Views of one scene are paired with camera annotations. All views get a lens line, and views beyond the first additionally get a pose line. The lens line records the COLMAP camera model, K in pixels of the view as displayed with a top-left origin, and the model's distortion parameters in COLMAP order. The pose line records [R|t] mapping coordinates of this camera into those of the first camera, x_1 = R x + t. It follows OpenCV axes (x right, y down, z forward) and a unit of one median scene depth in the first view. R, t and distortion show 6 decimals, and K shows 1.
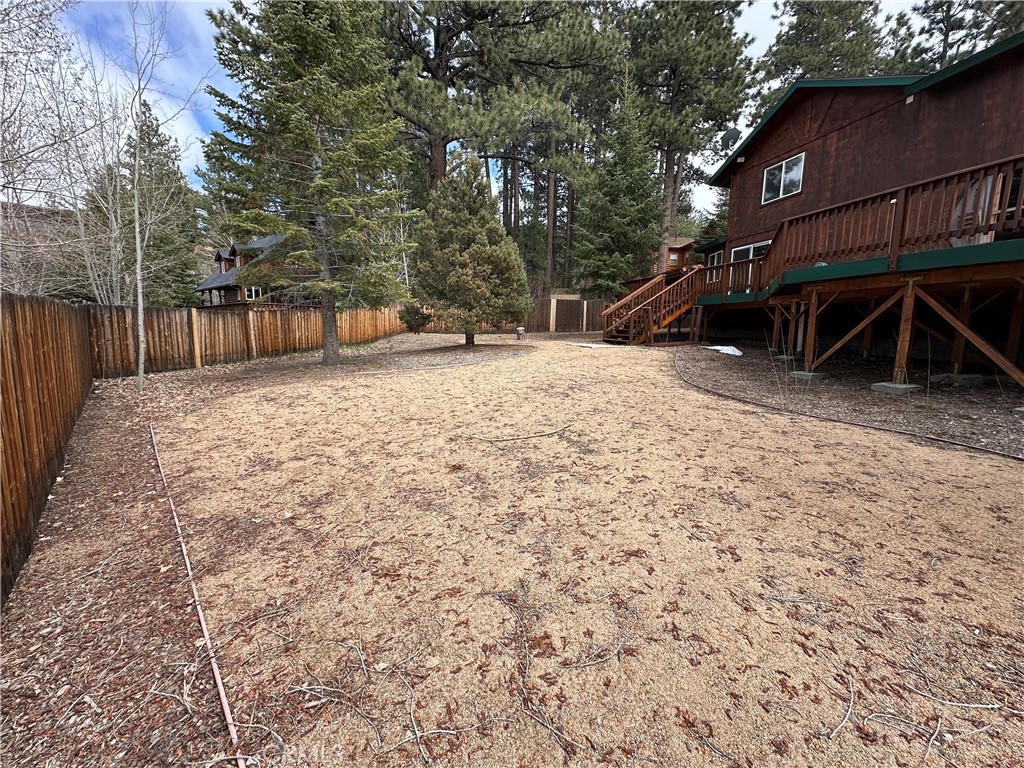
lens RADIAL K [[408.6, 0, 512.0], [0, 408.6, 384.0], [0, 0, 1]] dist [-0.006819, 0.002152]
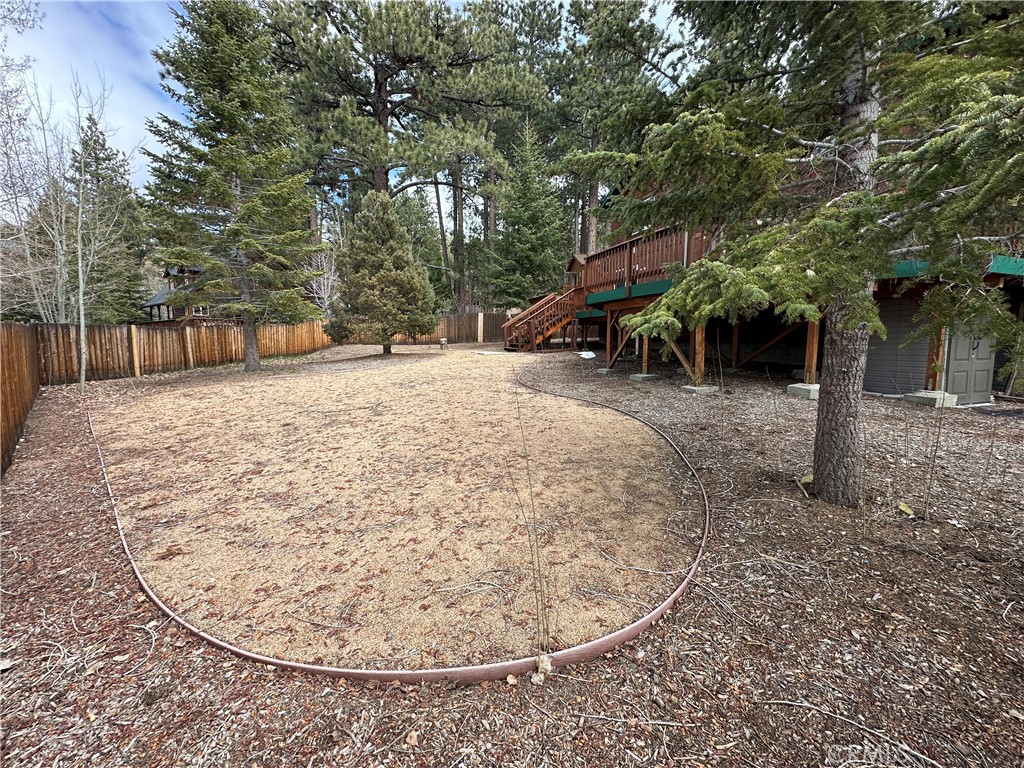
lens RADIAL K [[408.6, 0, 512.0], [0, 408.6, 384.0], [0, 0, 1]] dist [-0.006819, 0.002152]
pose [[0.997524, -0.019021, 0.067710, 0.201354], [0.020841, 0.999437, -0.026275, 0.032486], [-0.067172, 0.027621, 0.997359, -0.210483]]
